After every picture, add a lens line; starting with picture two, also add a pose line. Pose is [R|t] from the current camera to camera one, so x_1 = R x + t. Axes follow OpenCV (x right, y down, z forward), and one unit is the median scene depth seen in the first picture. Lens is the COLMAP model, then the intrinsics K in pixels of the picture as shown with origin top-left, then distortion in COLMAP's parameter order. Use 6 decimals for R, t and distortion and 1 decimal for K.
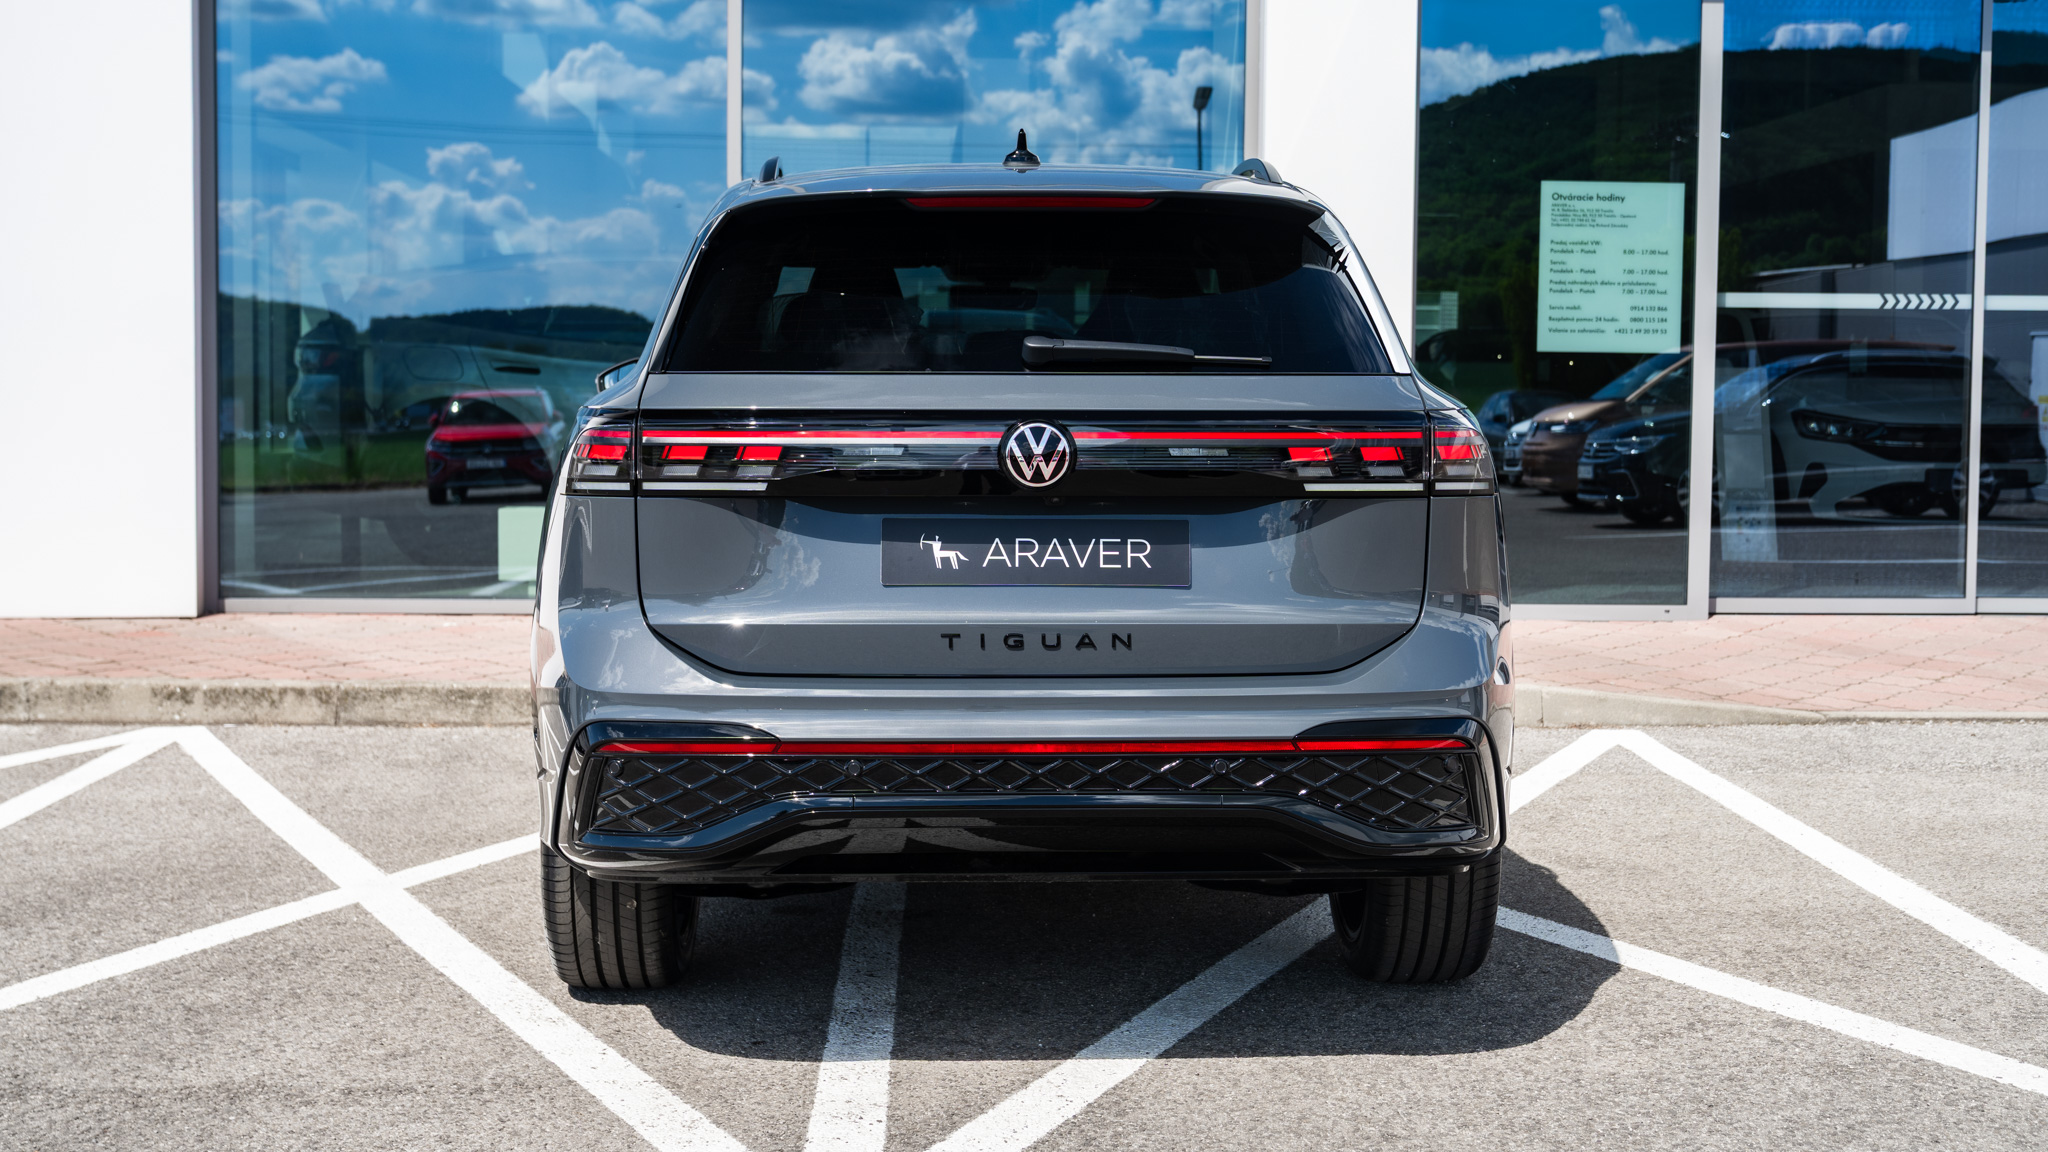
lens RADIAL K [[2596.9, 0, 1024.0], [0, 2596.9, 576.0], [0, 0, 1]] dist [-0.007149, -0.007737]
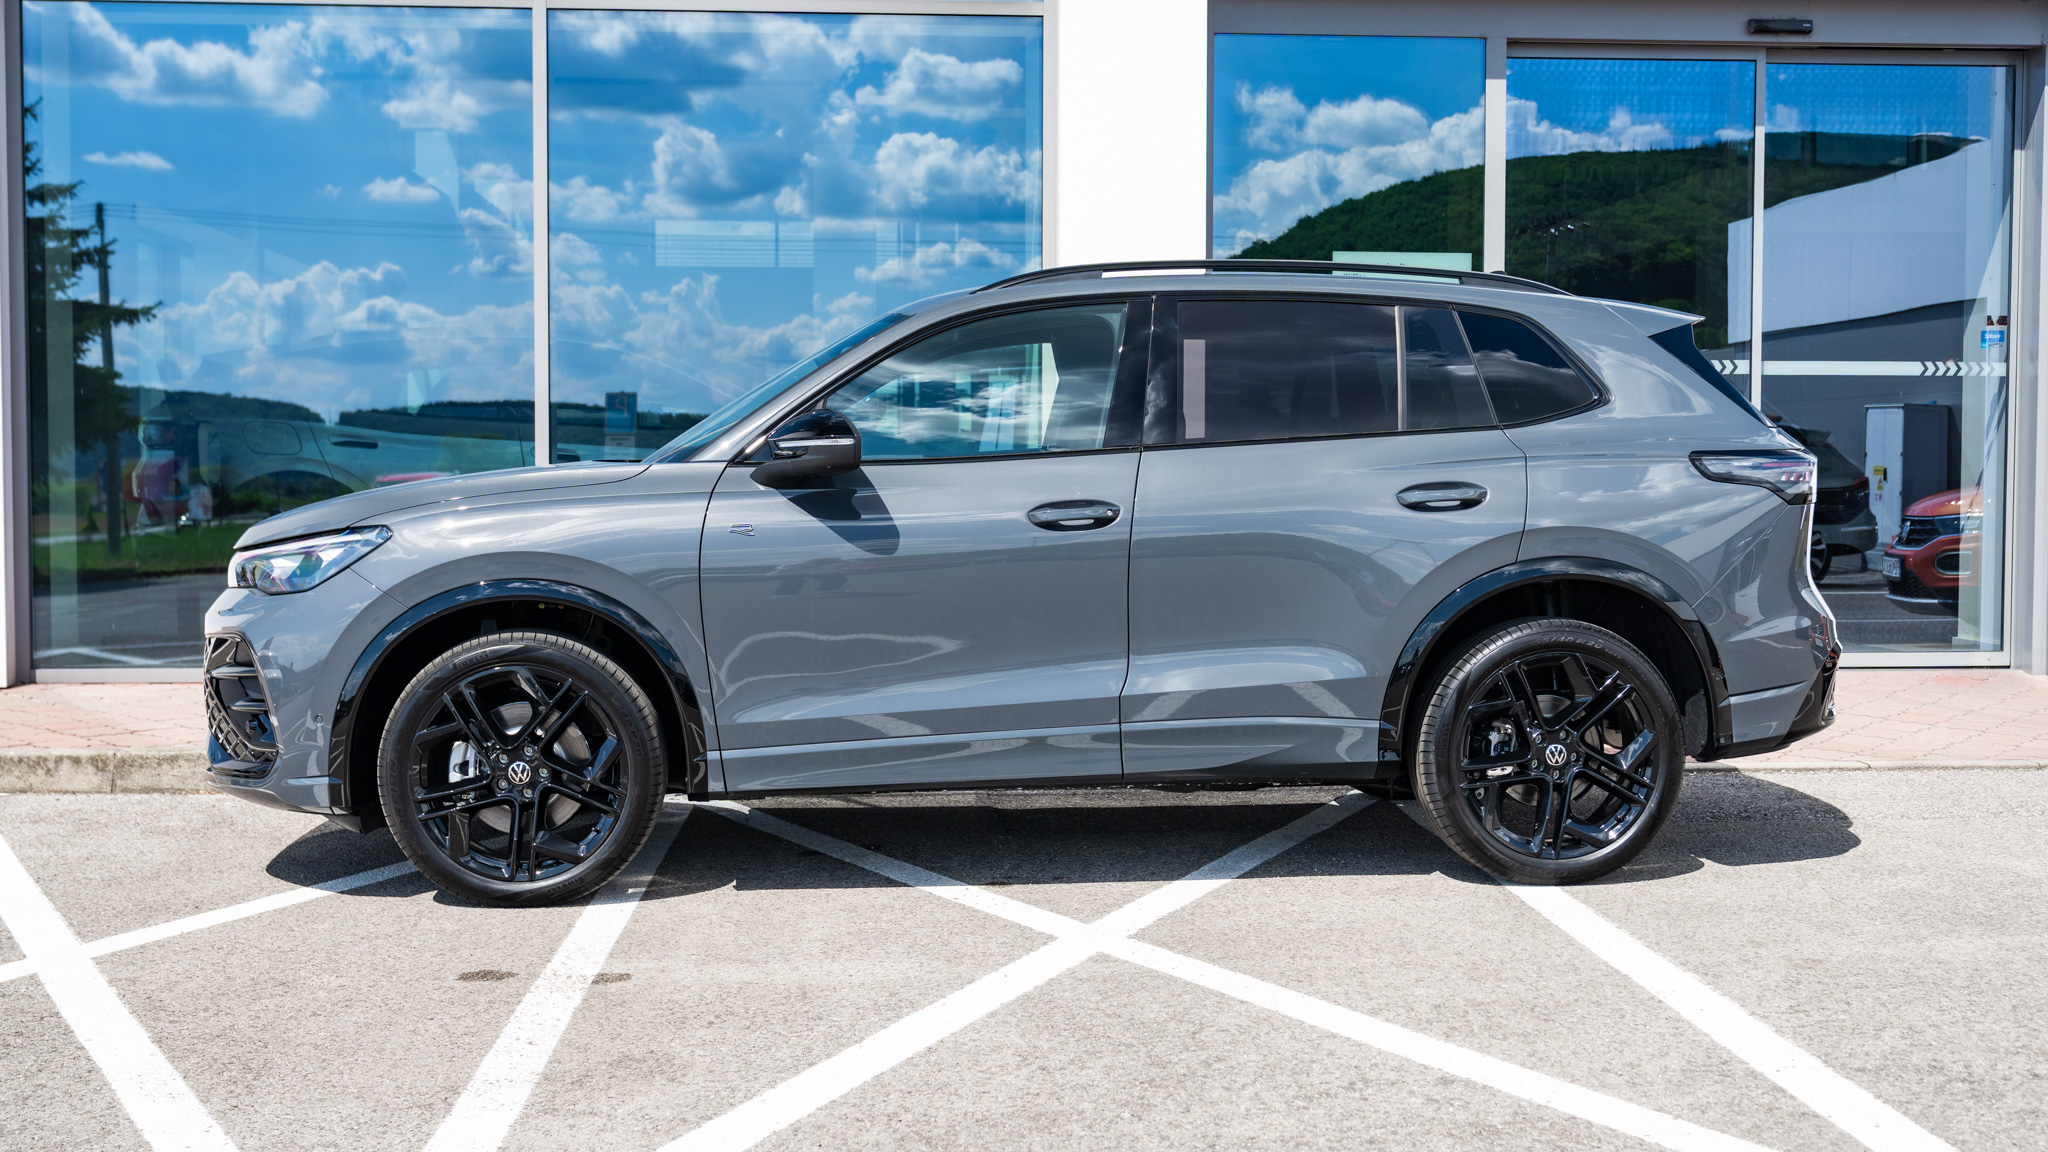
lens RADIAL K [[2455.5, 0, 1024.0], [0, 2455.5, 576.0], [0, 0, 1]] dist [-0.023337, 0.014655]
pose [[0.999271, -0.007444, 0.037434, 0.072709], [0.008536, 0.999540, -0.029093, 0.006111], [-0.037201, 0.029392, 0.998875, 0.058821]]
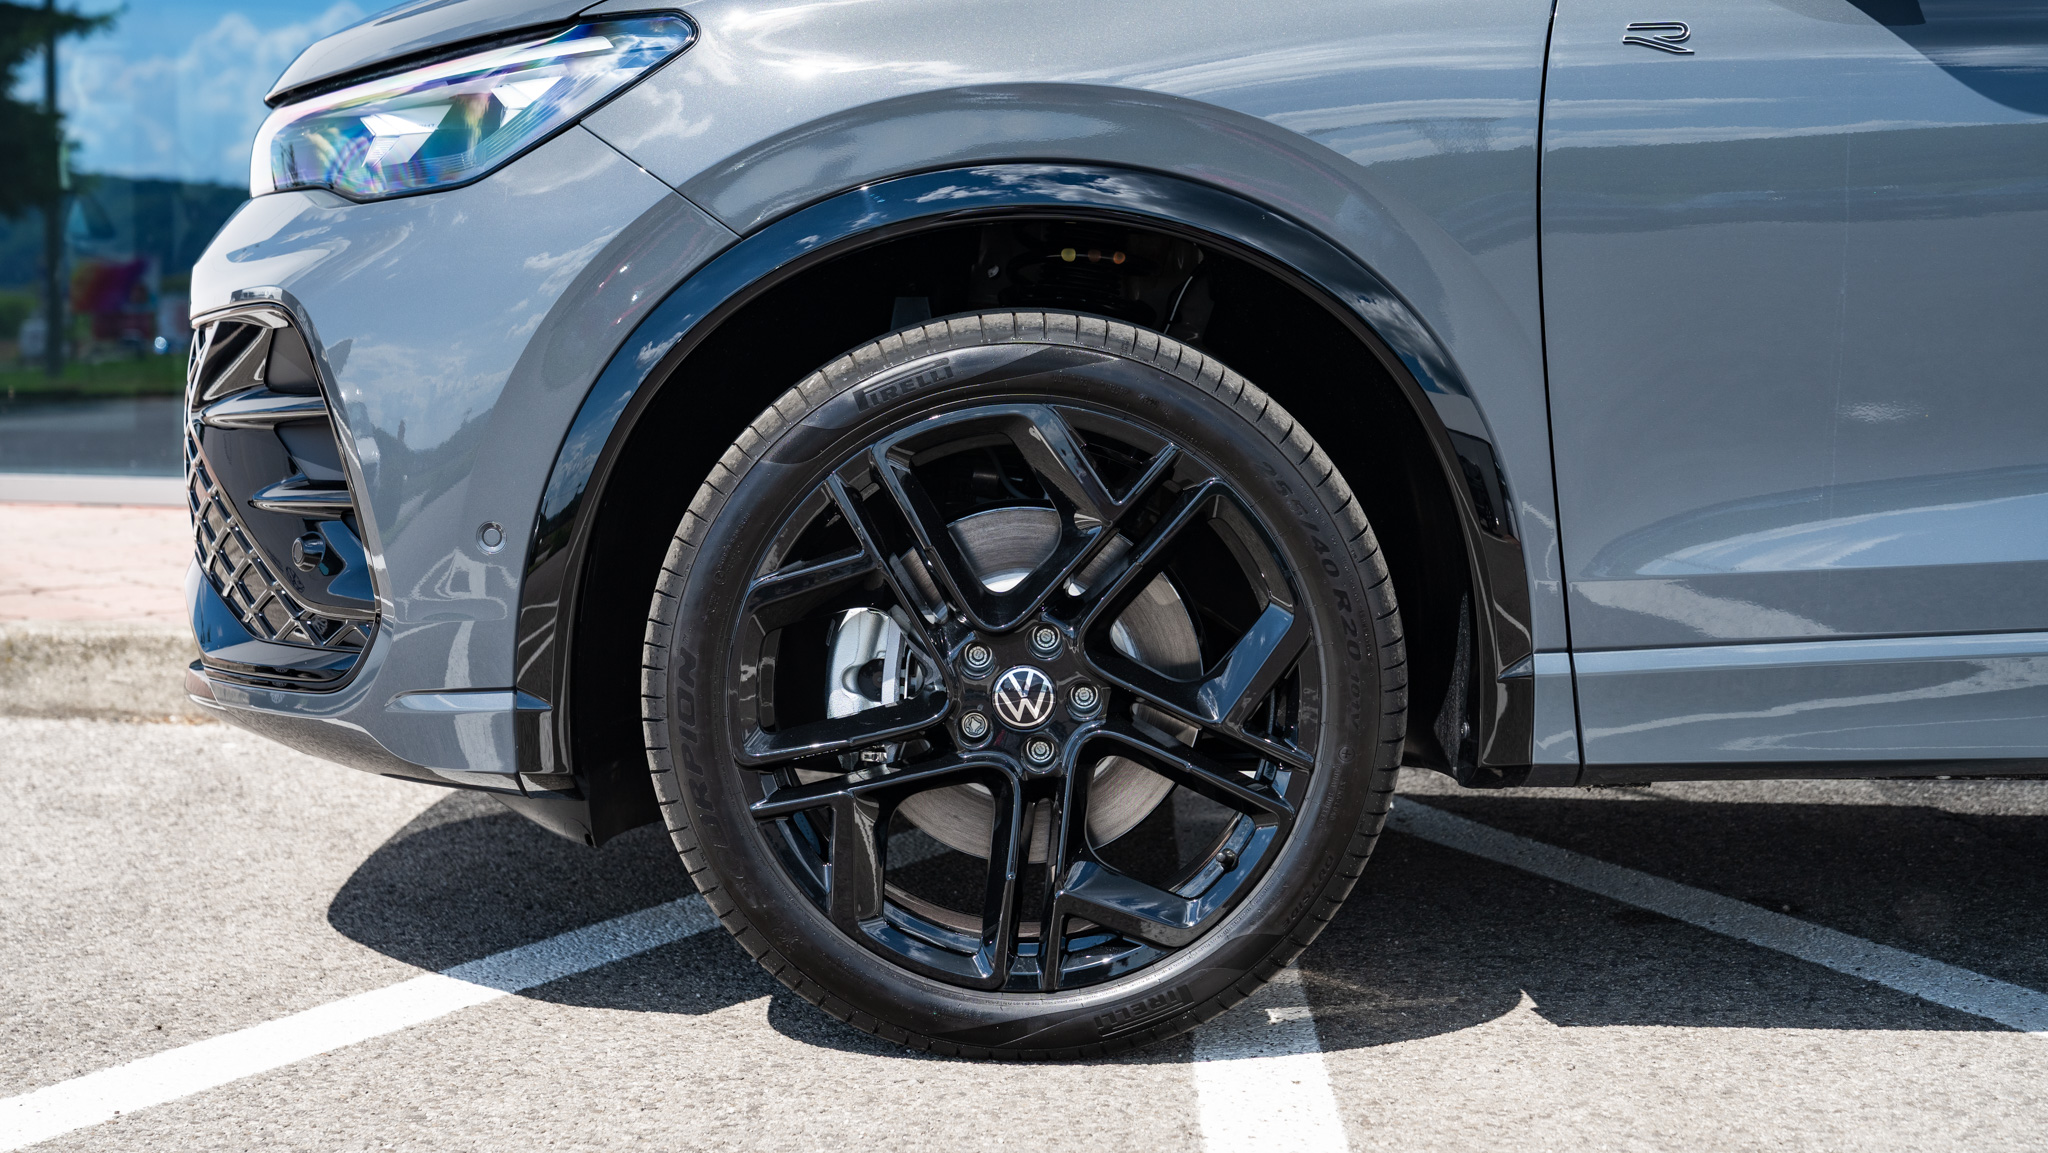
lens RADIAL K [[3606.3, 0, 1024.0], [0, 3606.3, 576.5], [0, 0, 1]] dist [0.011592, -0.104561]
pose [[0.998300, 0.018816, -0.055161, -0.061699], [-0.018179, 0.999762, 0.012019, 0.030147], [0.055374, -0.010996, 0.998405, 0.512907]]
